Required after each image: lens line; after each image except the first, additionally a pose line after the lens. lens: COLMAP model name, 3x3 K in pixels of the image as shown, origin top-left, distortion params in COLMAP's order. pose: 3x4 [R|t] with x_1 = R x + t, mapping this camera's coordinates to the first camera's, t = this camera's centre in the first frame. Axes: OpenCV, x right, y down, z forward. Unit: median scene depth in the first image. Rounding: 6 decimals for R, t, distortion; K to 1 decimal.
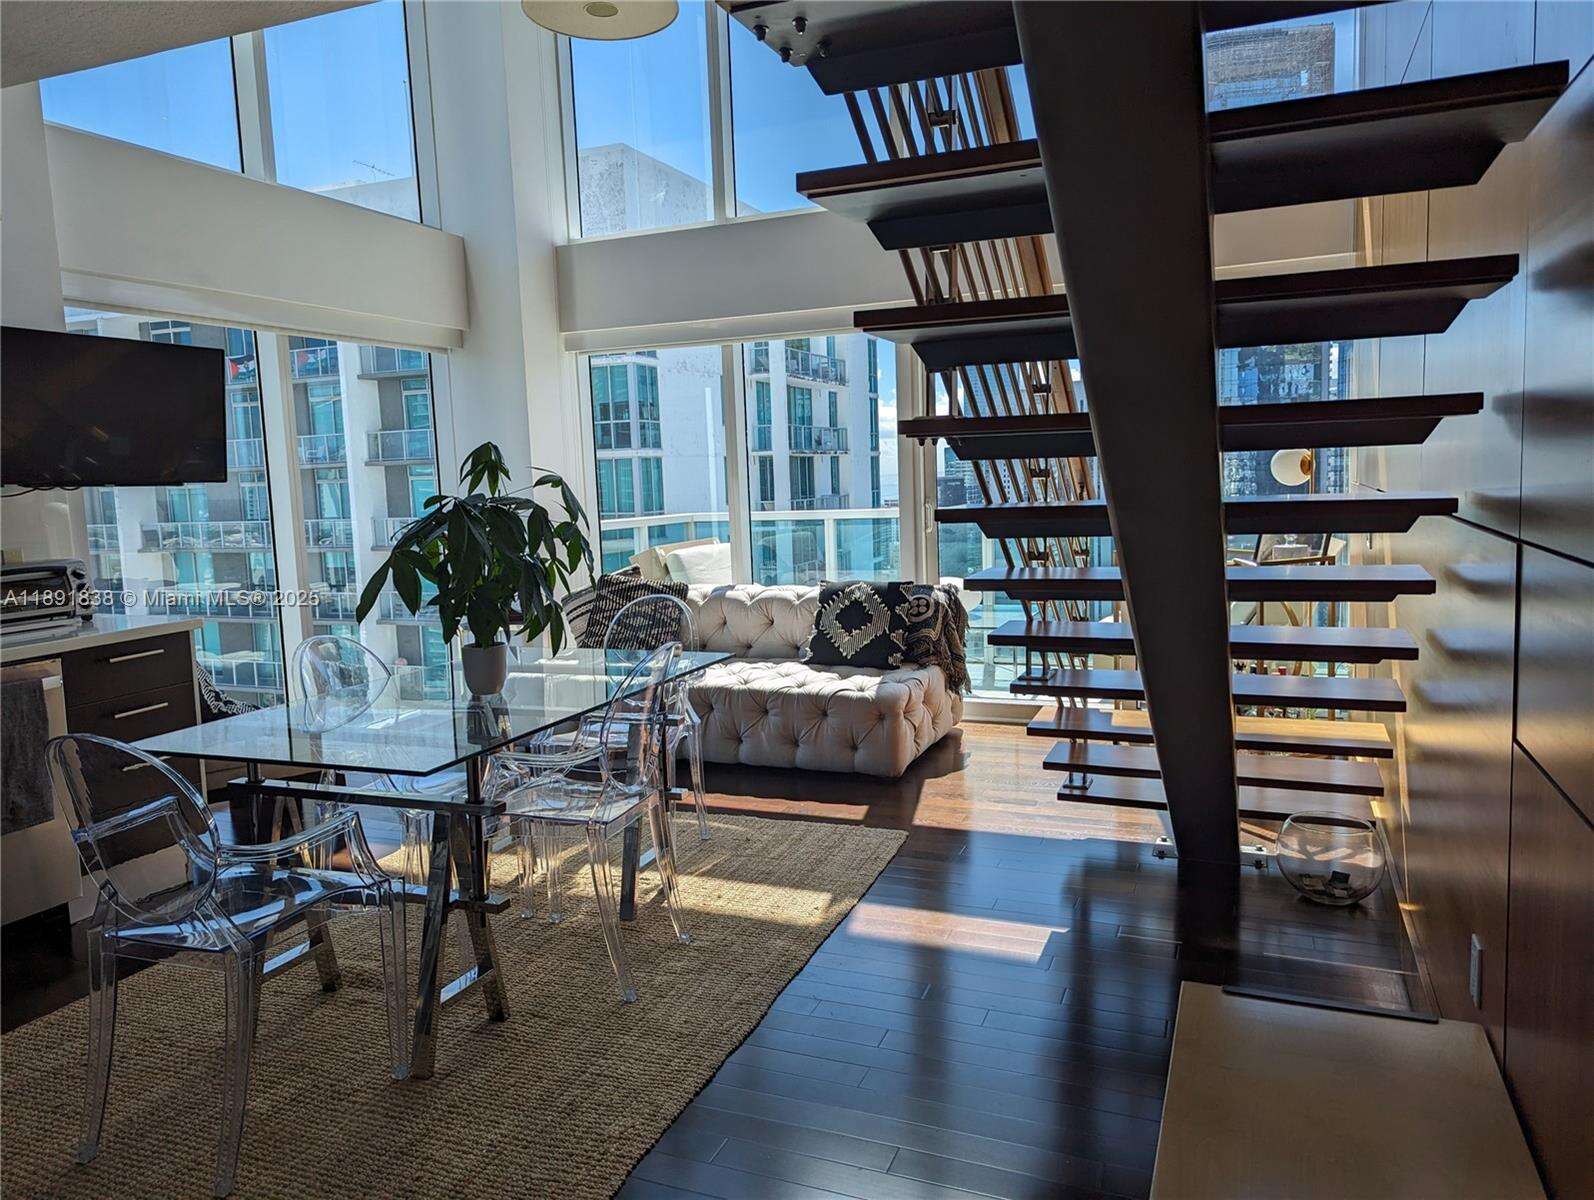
lens RADIAL K [[1116.6, 0, 790.2], [0, 1116.6, 582.8], [0, 0, 1]] dist [0.072915, -0.067296]
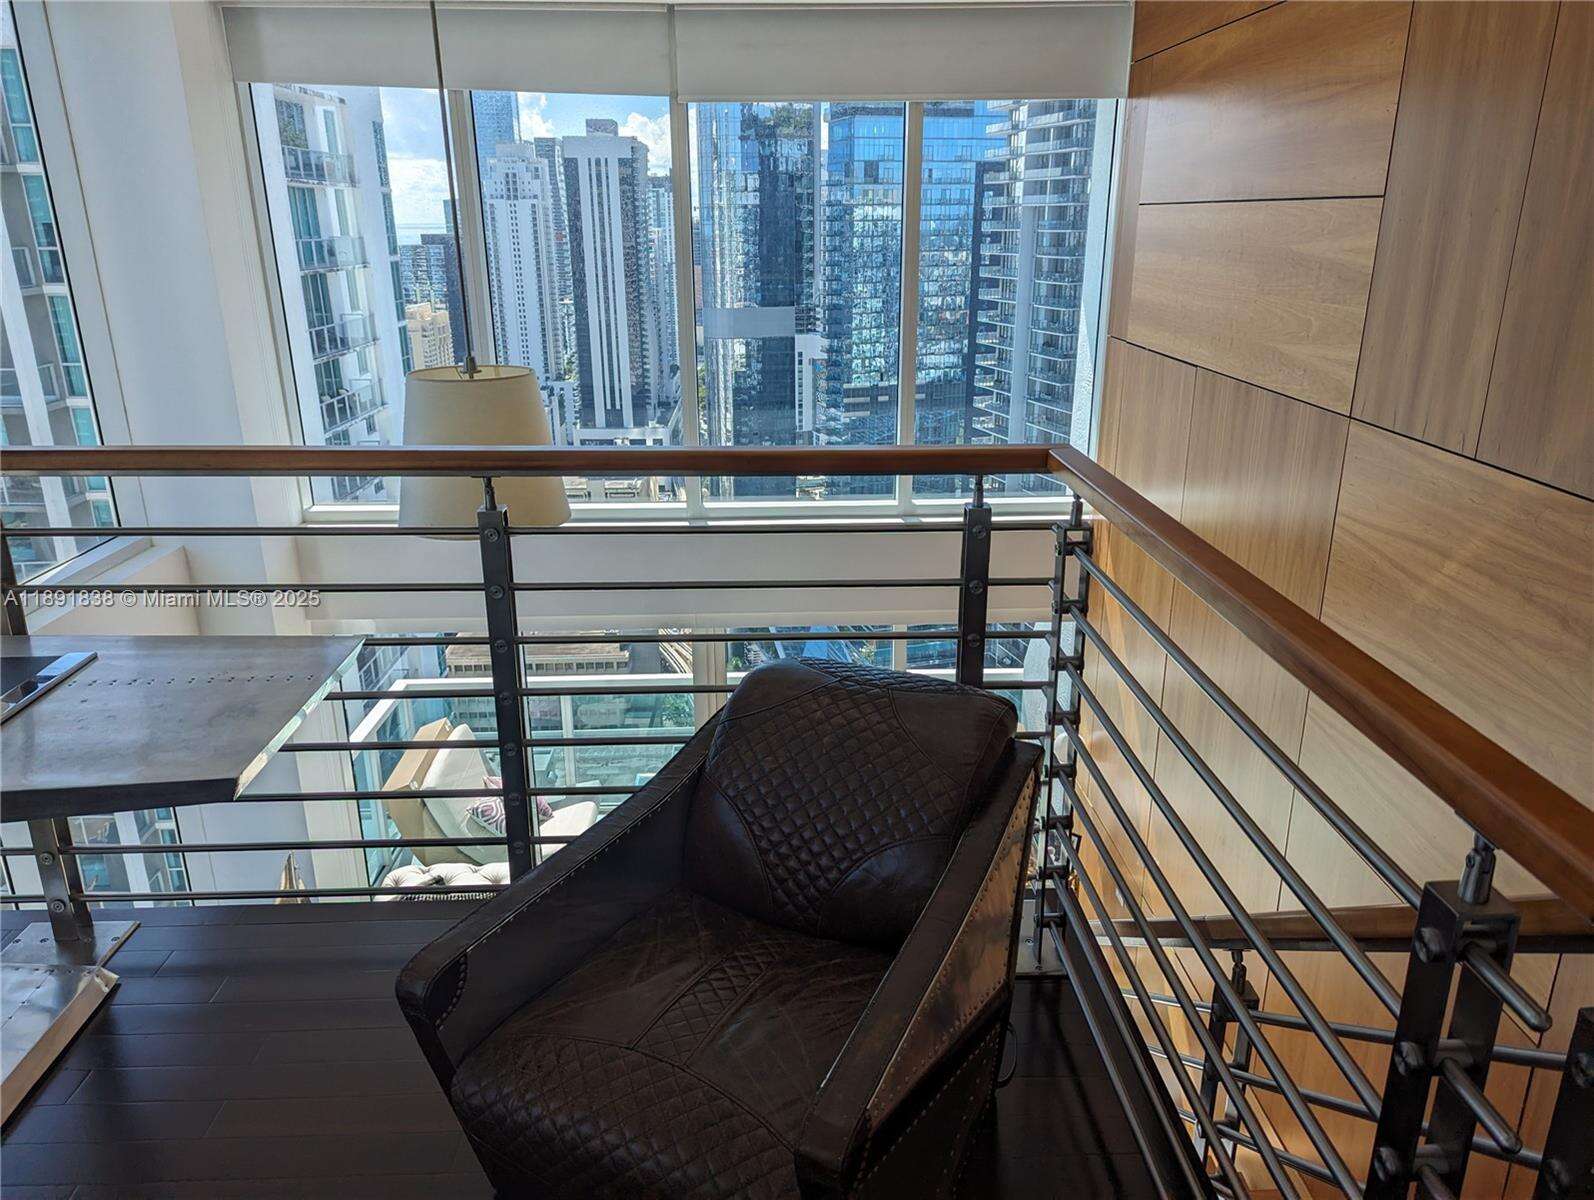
lens RADIAL K [[1116.6, 0, 800.2], [0, 1116.6, 597.1], [0, 0, 1]] dist [0.072915, -0.067296]
pose [[0.909462, -0.101449, 0.403220, -0.189945], [0.012225, 0.975882, 0.217955, -0.394751], [-0.415607, -0.193293, 0.888768, 0.035664]]
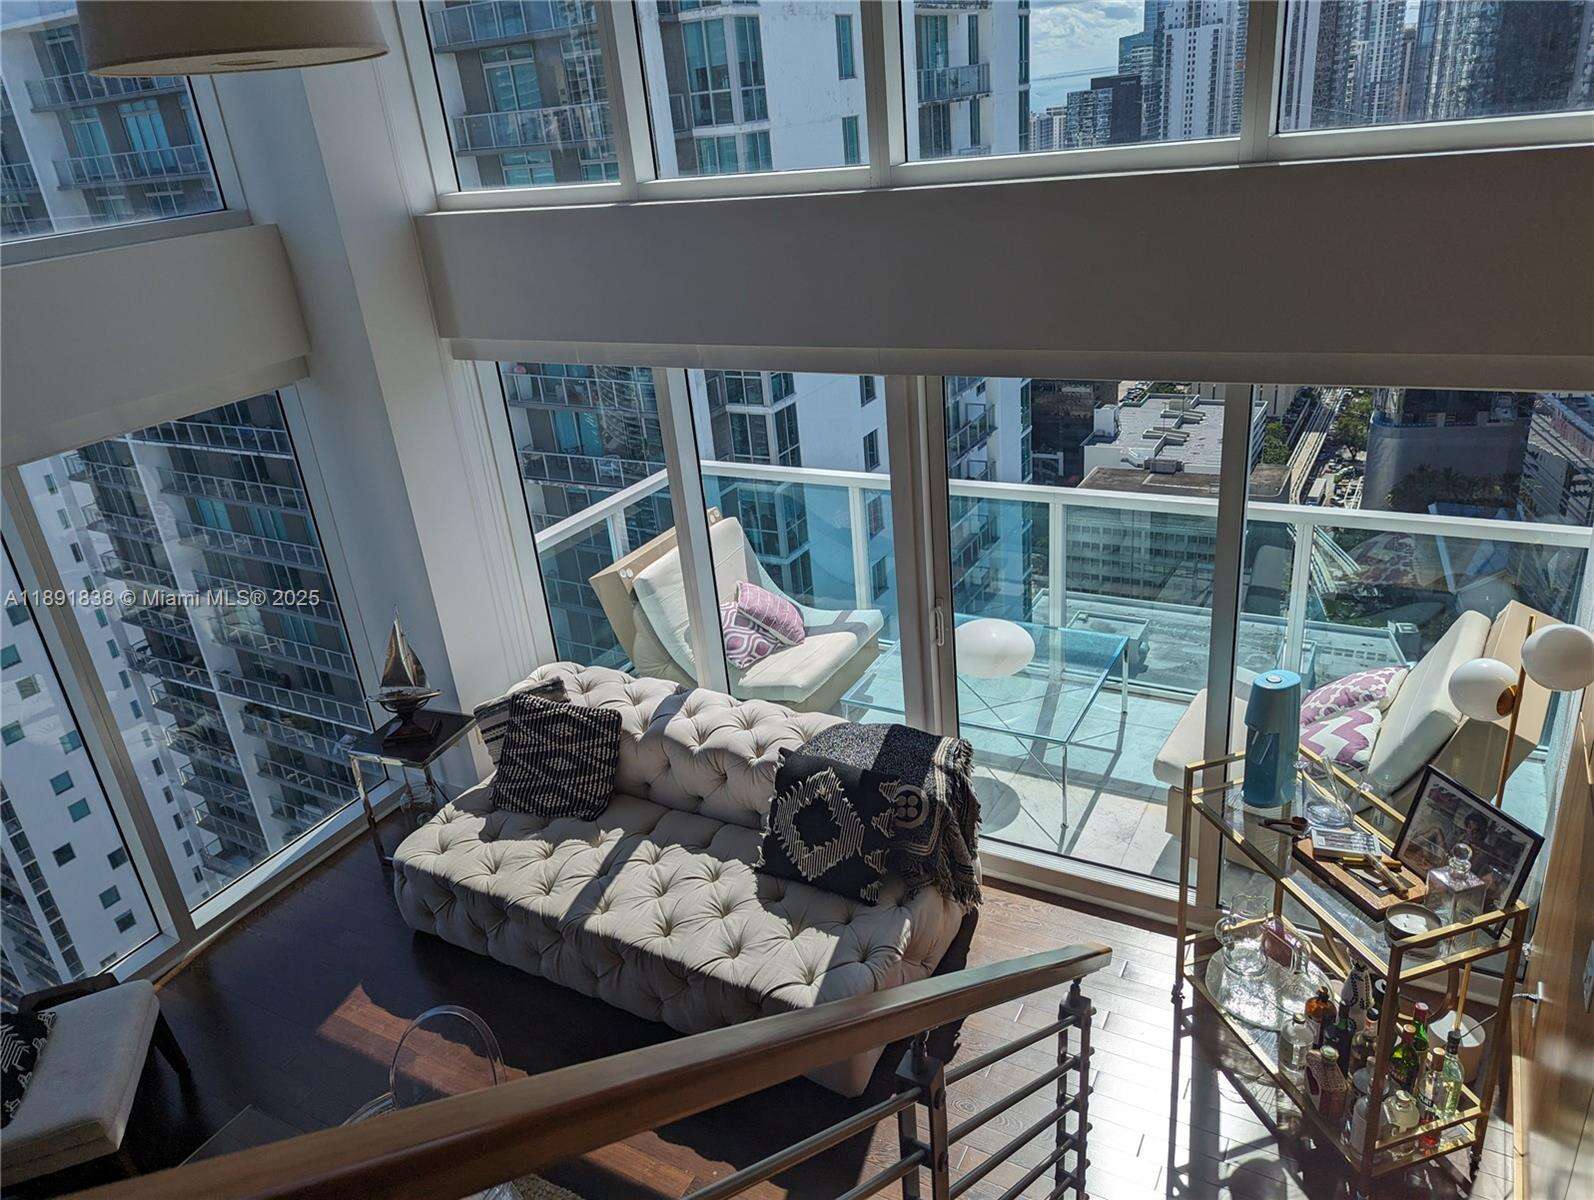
lens RADIAL K [[1116.6, 0, 786.1], [0, 1116.6, 597.3], [0, 0, 1]] dist [0.072915, -0.067296]
pose [[0.990676, -0.003762, -0.136190, 0.104147], [0.047253, 0.947058, 0.317566, -0.259619], [0.127785, -0.321040, 0.938405, 0.268654]]
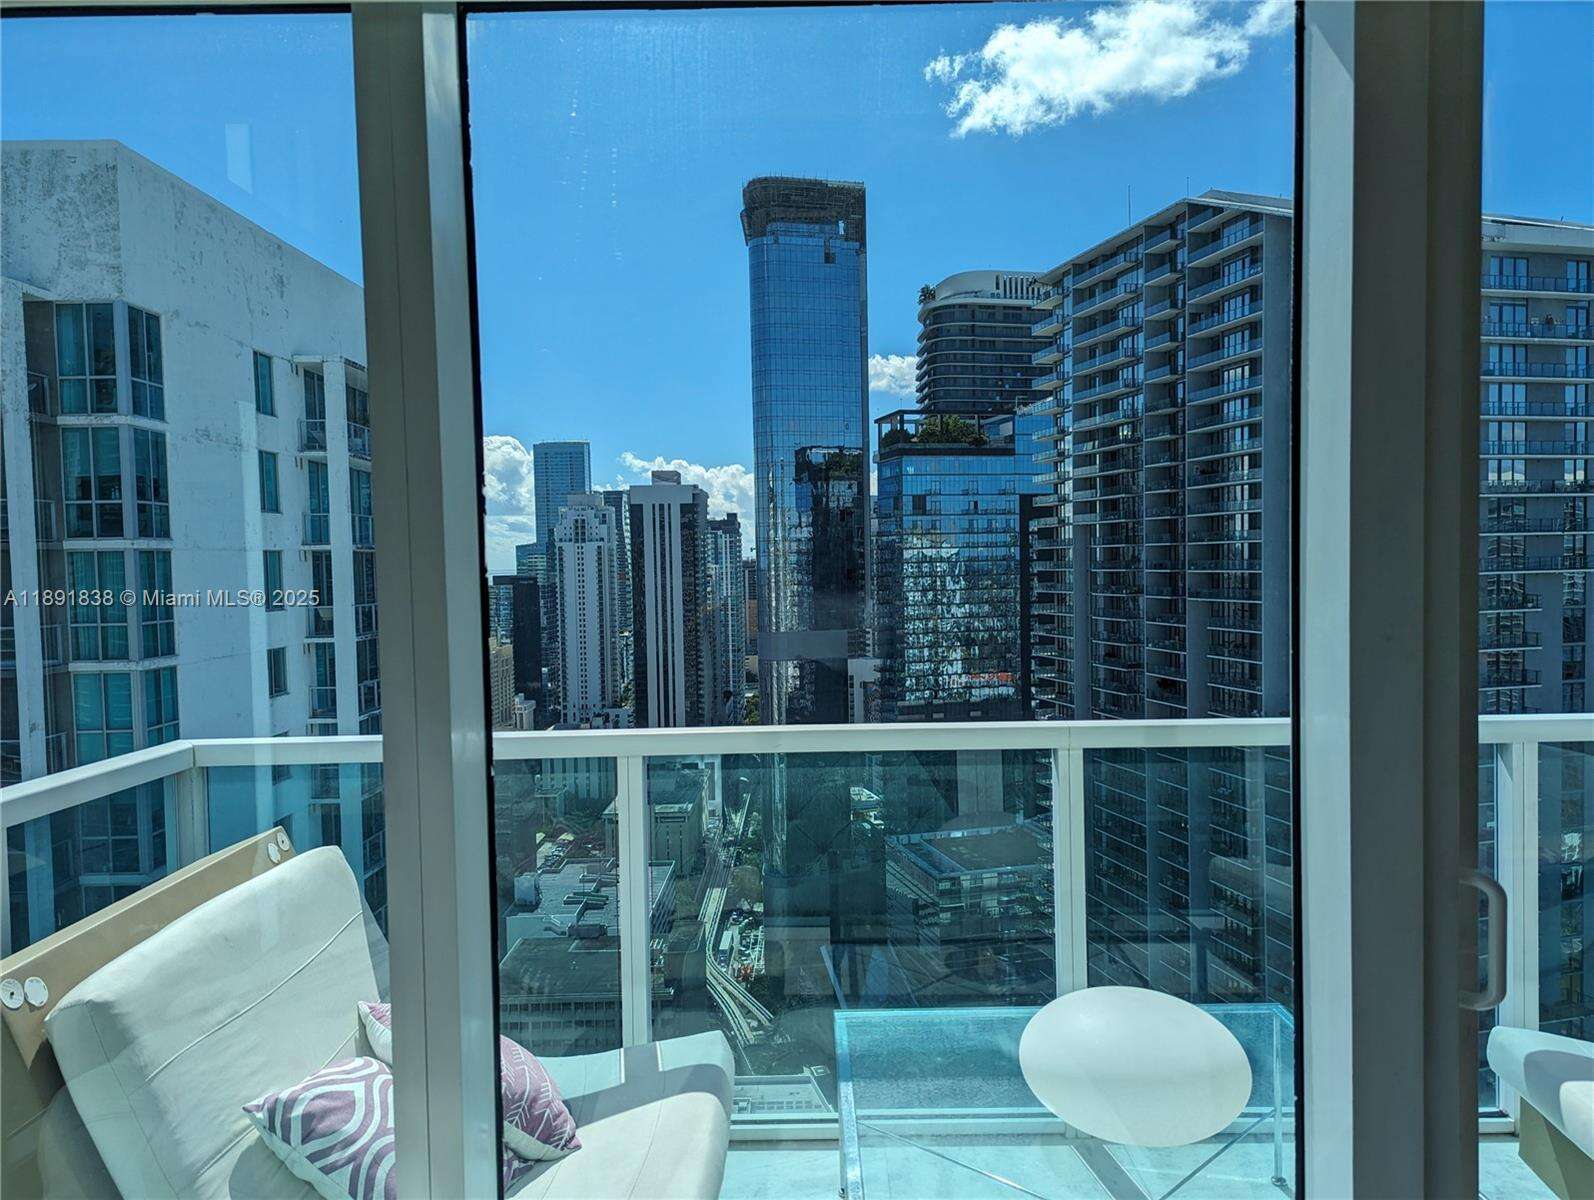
lens RADIAL K [[1116.6, 0, 809.1], [0, 1116.6, 609.7], [0, 0, 1]] dist [0.072915, -0.067296]
pose [[0.923752, 0.001575, 0.382987, -0.055835], [0.023007, 0.997957, -0.059597, -0.090802], [-0.382299, 0.063864, 0.921829, 0.715612]]
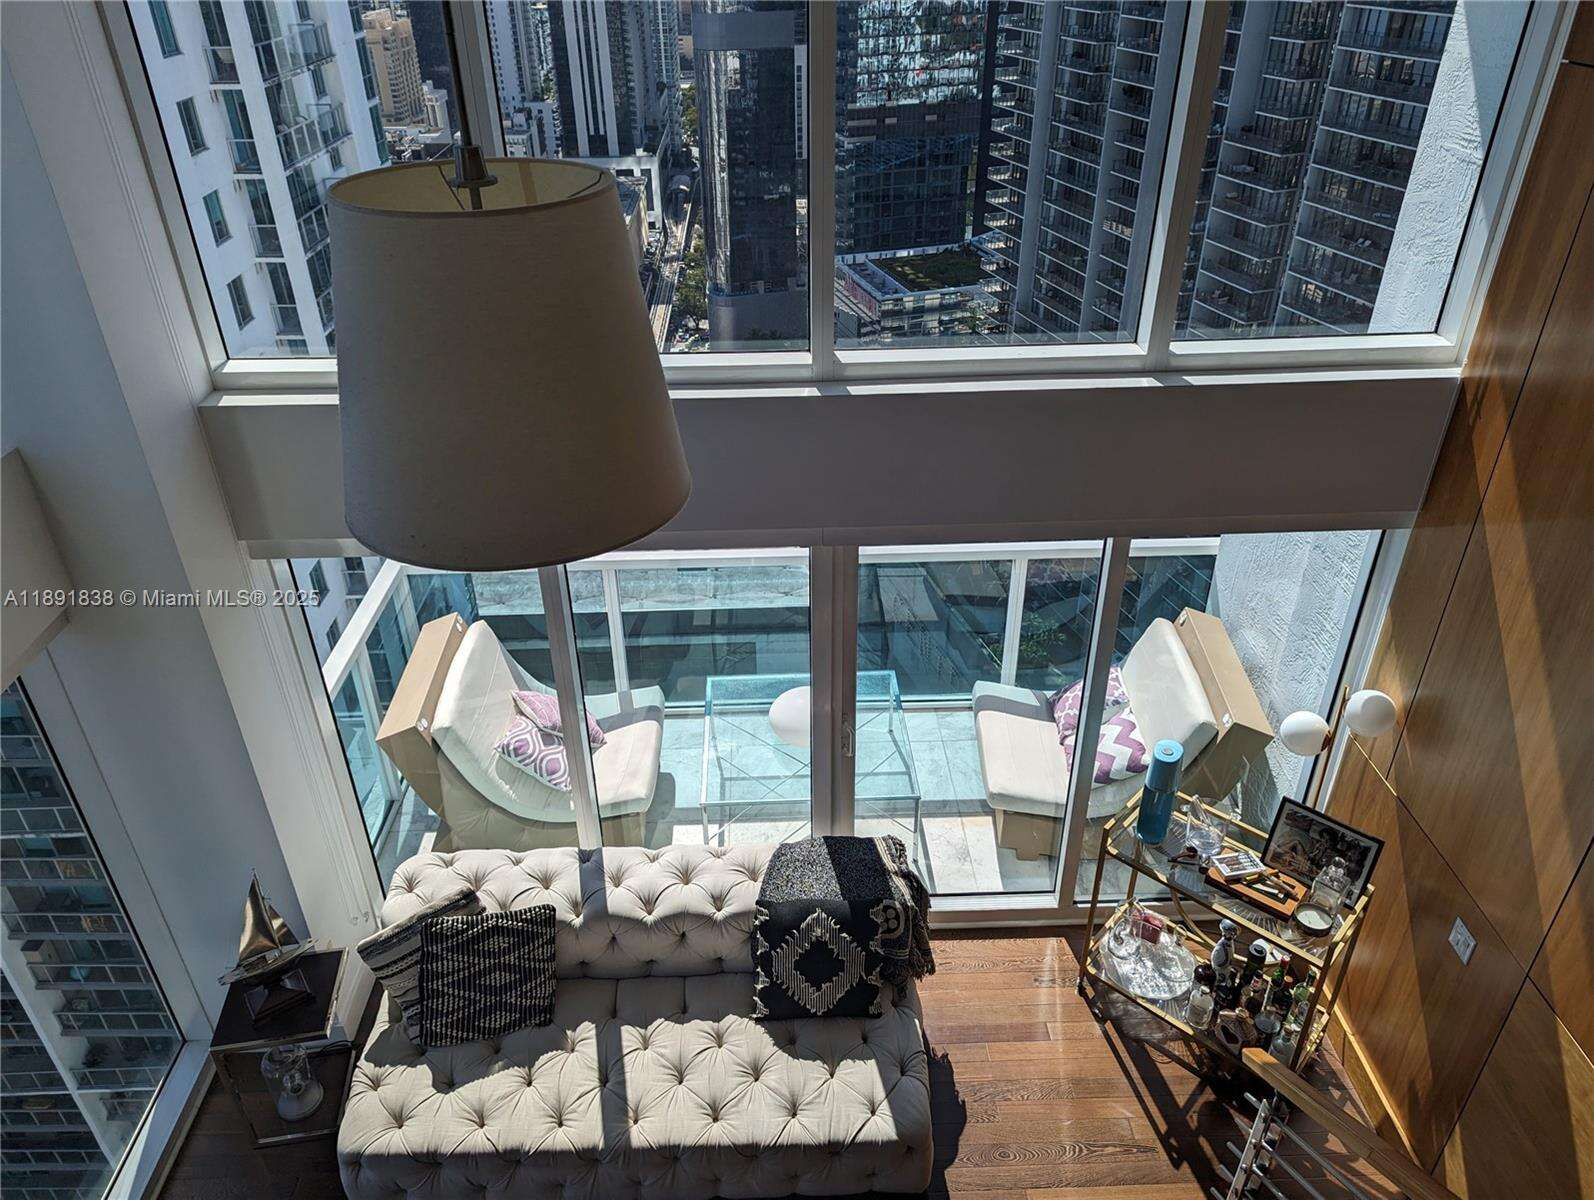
lens RADIAL K [[1116.6, 0, 797.7], [0, 1116.6, 606.5], [0, 0, 1]] dist [0.072915, -0.067296]
pose [[0.909306, -0.195806, 0.367182, -0.148739], [0.018158, 0.900207, 0.435084, -0.406568], [-0.415731, -0.388957, 0.822119, 0.342999]]
